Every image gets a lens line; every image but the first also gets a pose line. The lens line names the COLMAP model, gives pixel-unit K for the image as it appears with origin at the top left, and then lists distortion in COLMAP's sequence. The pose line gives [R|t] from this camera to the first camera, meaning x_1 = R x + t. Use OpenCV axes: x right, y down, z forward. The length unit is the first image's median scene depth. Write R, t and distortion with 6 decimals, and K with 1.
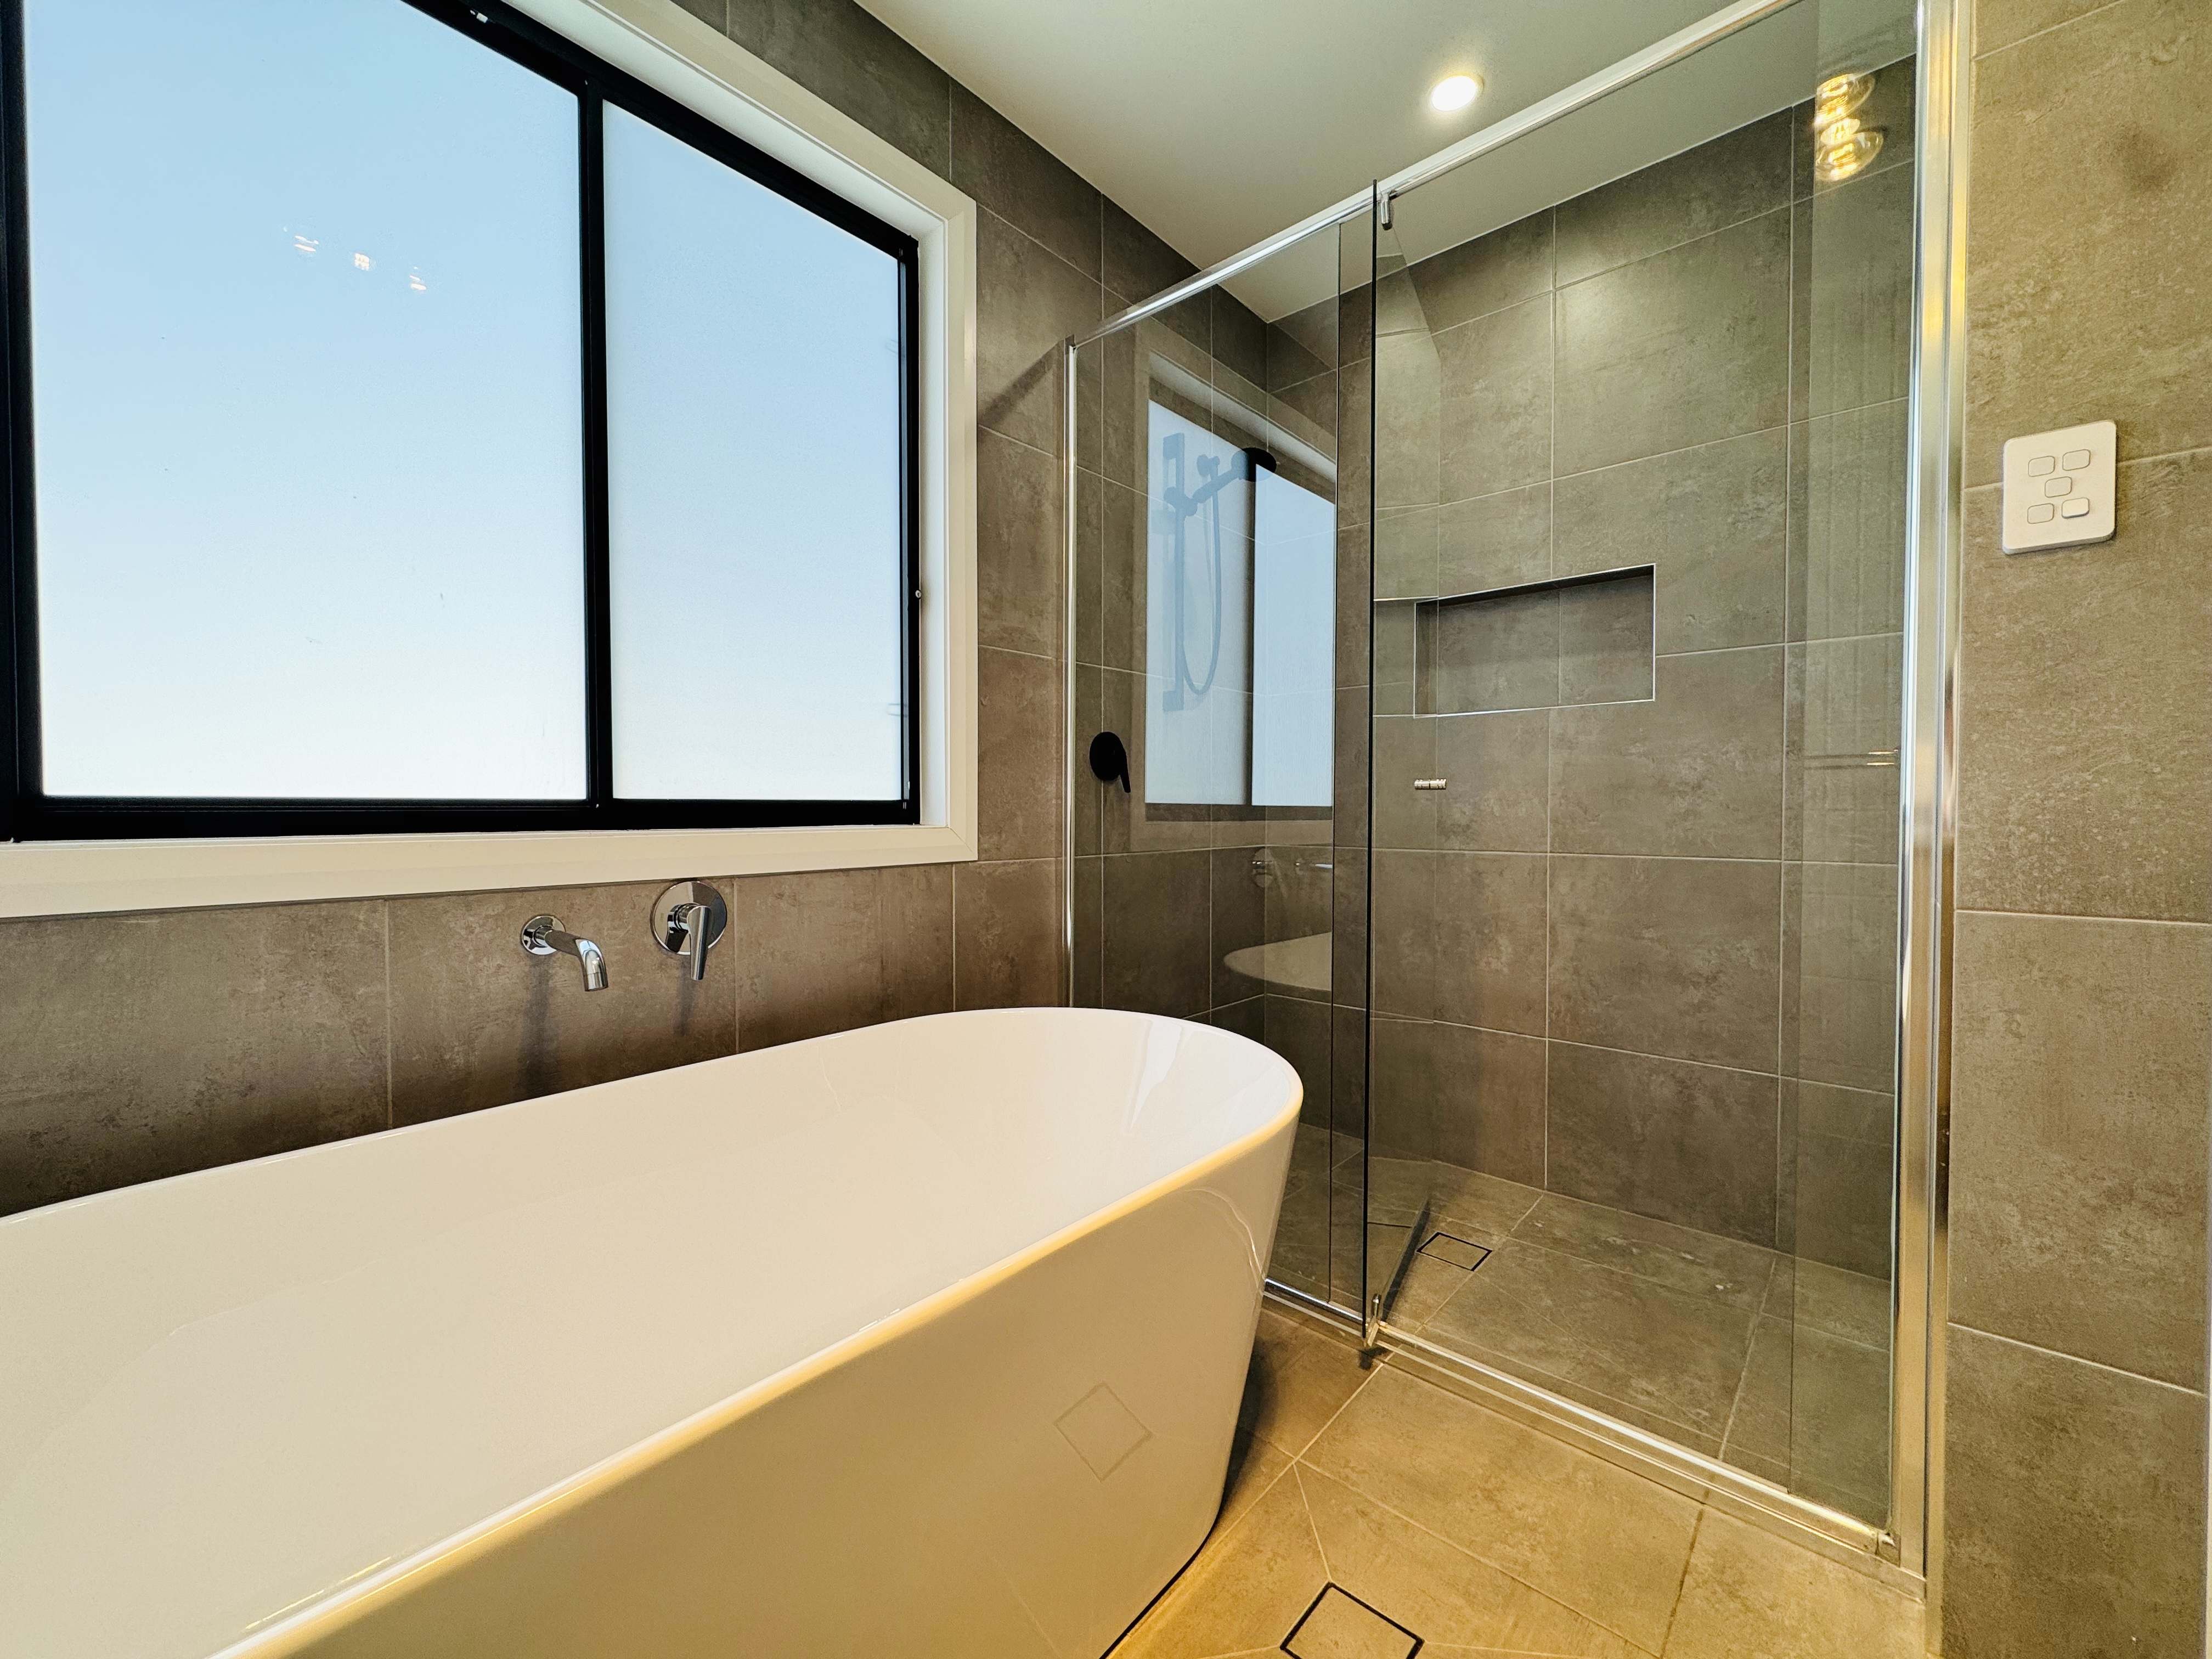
lens RADIAL K [[882.0, 0, 1101.4], [0, 882.0, 824.4], [0, 0, 1]] dist [-0.000674, 0.000136]
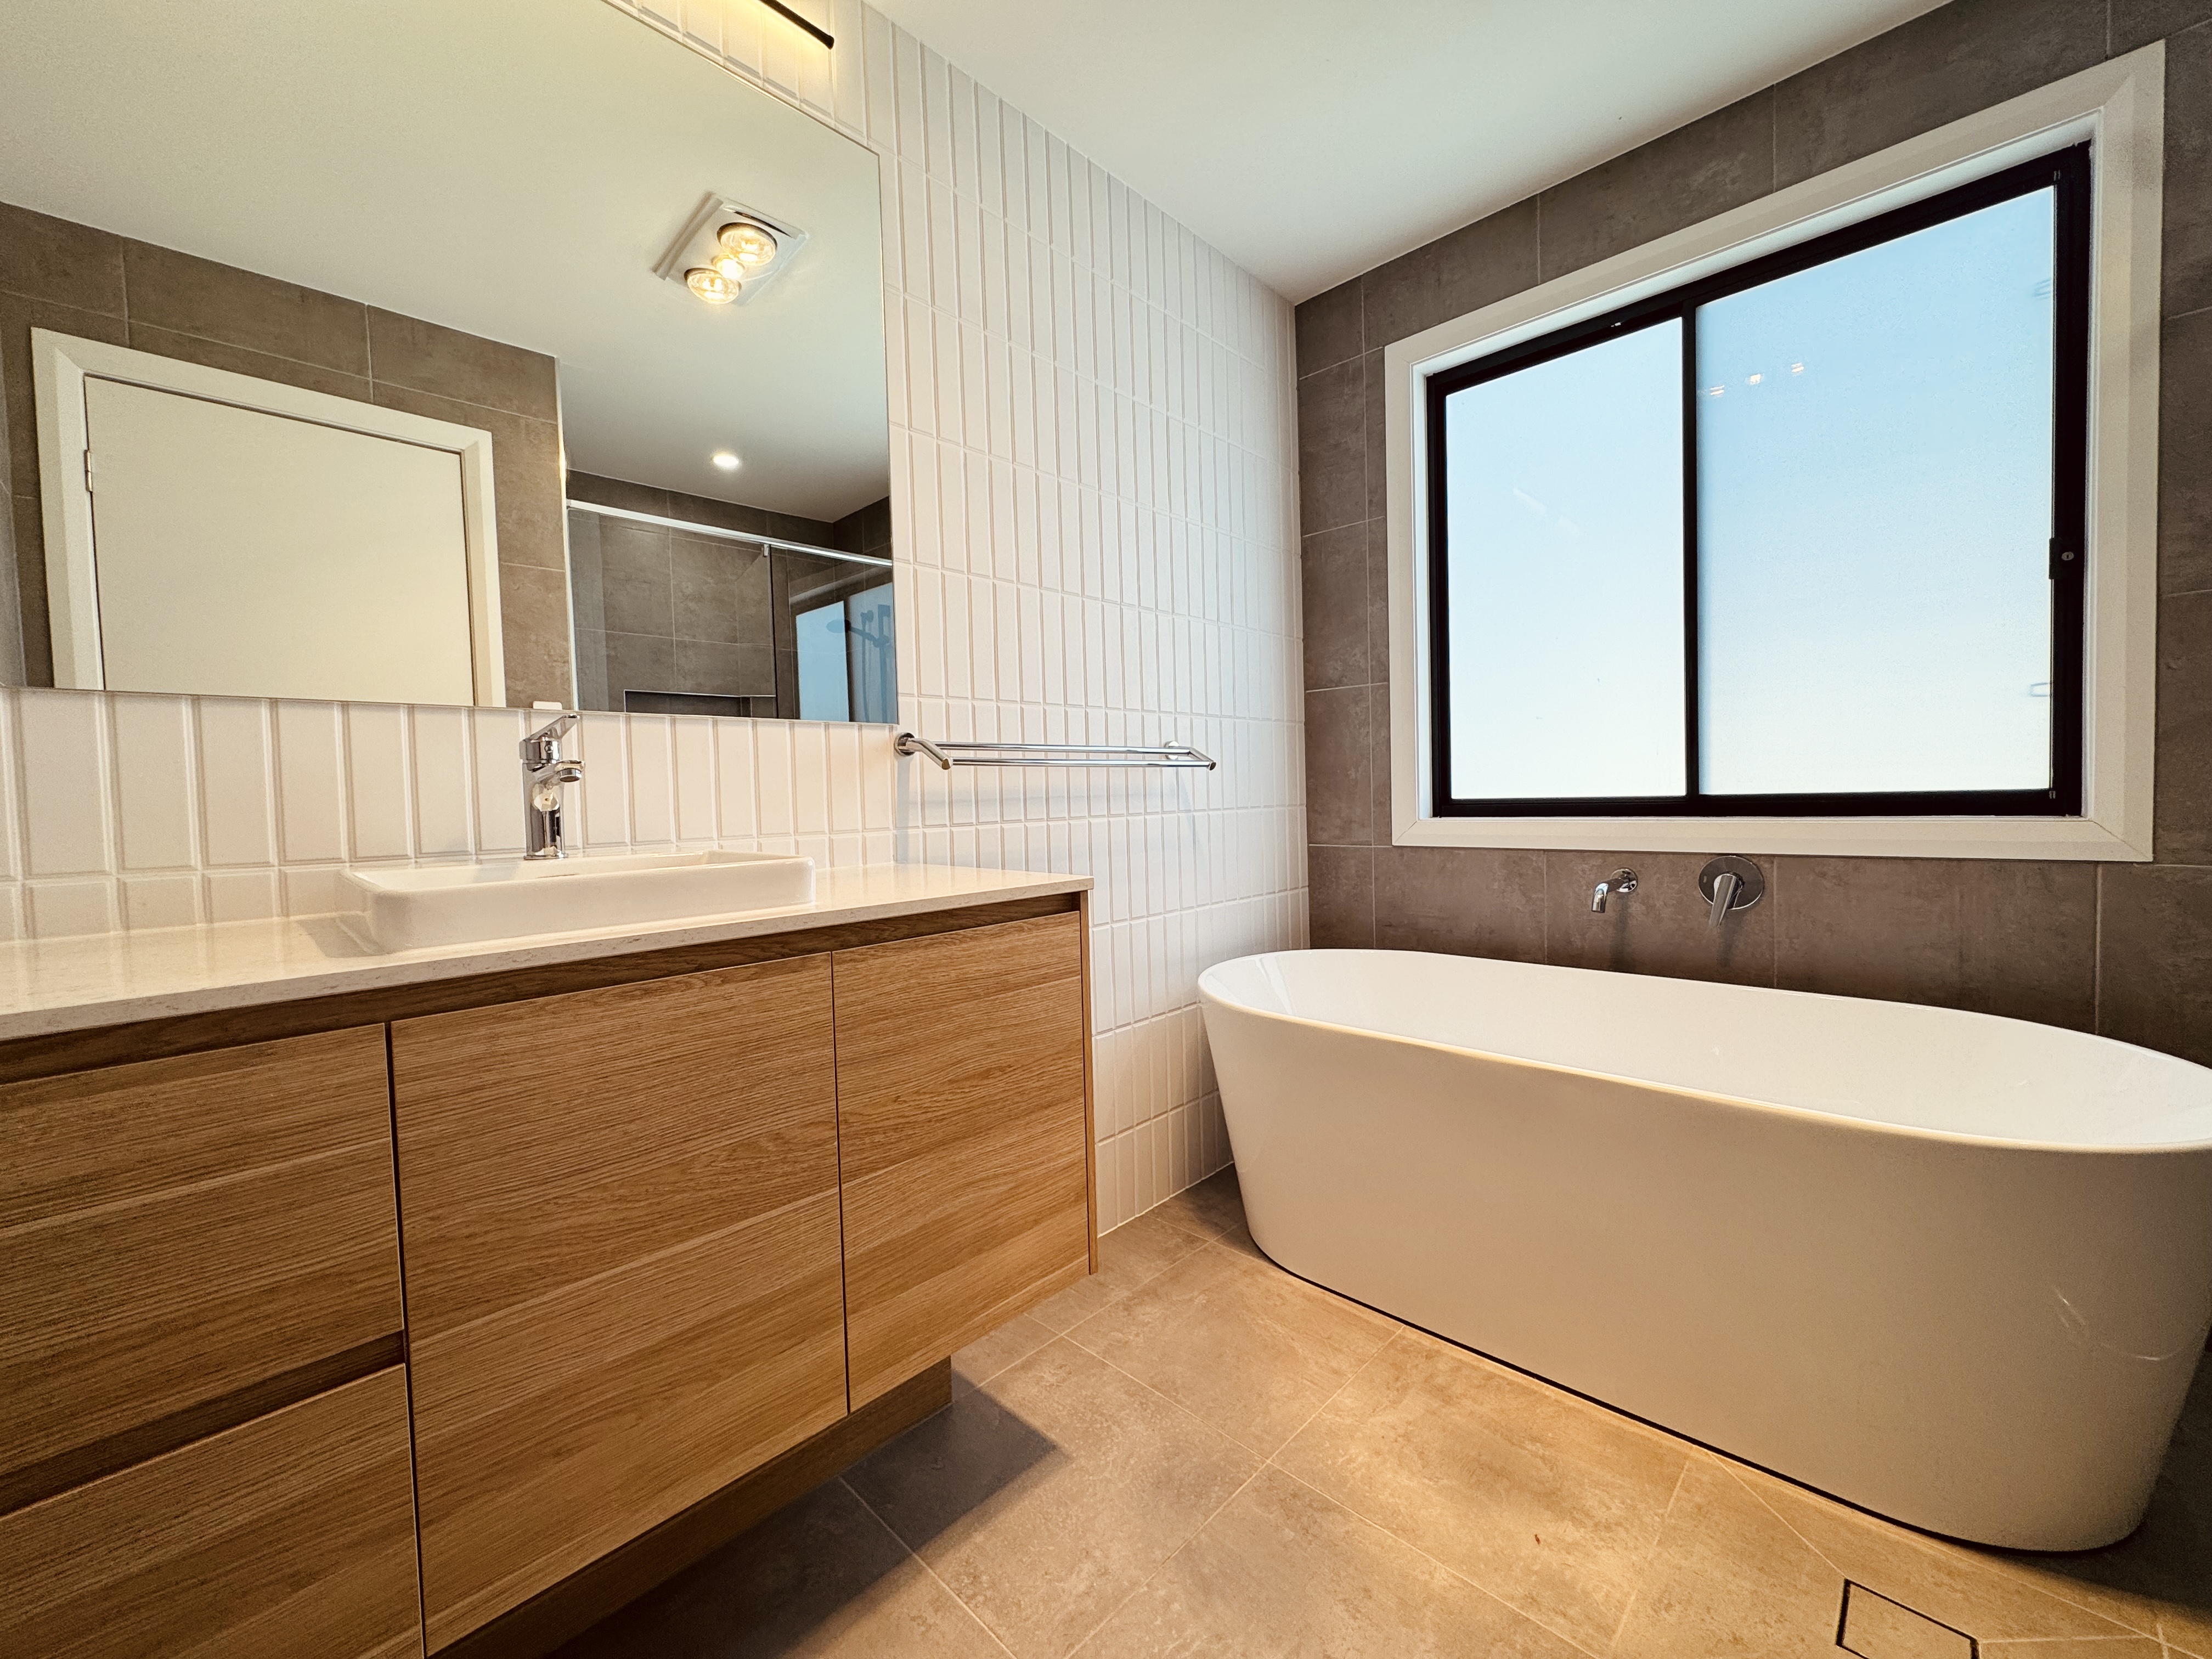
lens RADIAL K [[882.0, 0, 1101.4], [0, 882.0, 824.4], [0, 0, 1]] dist [-0.000674, 0.000136]
pose [[-0.038251, 0.036931, -0.998585, 0.813050], [0.008542, 0.999292, 0.036630, -0.036920], [0.999232, -0.007129, -0.038539, 0.070705]]
